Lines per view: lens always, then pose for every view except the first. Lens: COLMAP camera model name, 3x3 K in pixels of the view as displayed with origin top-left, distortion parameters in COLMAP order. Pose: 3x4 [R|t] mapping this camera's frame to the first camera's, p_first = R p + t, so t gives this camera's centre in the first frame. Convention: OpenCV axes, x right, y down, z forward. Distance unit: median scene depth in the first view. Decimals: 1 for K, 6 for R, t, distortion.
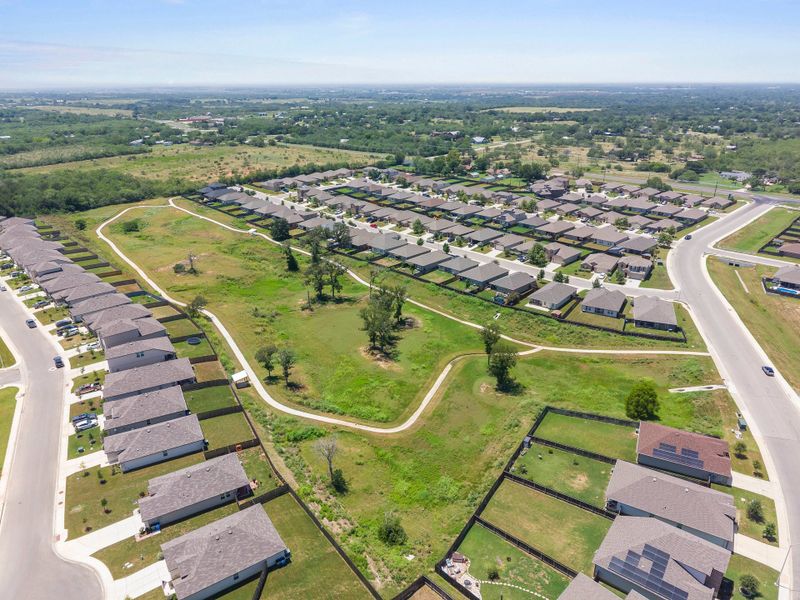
lens RADIAL K [[618.8, 0, 400.0], [0, 618.8, 300.0], [0, 0, 1]] dist [0.002495, 0.001611]
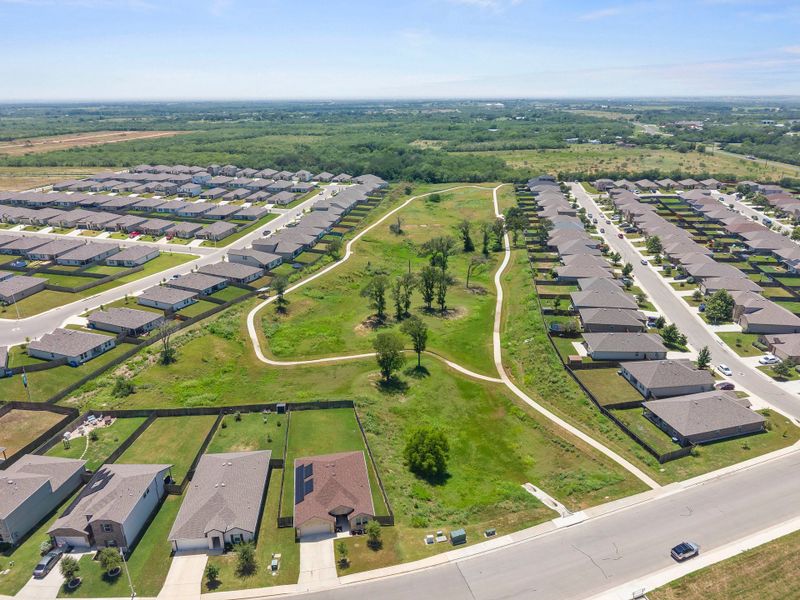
lens RADIAL K [[618.3, 0, 400.0], [0, 618.3, 300.0], [0, 0, 1]] dist [0.026092, -0.001032]
pose [[0.510046, 0.263310, -0.818853, 0.817596], [-0.286104, 0.949720, 0.127184, -0.089441], [0.811170, 0.169408, 0.559735, 0.430784]]
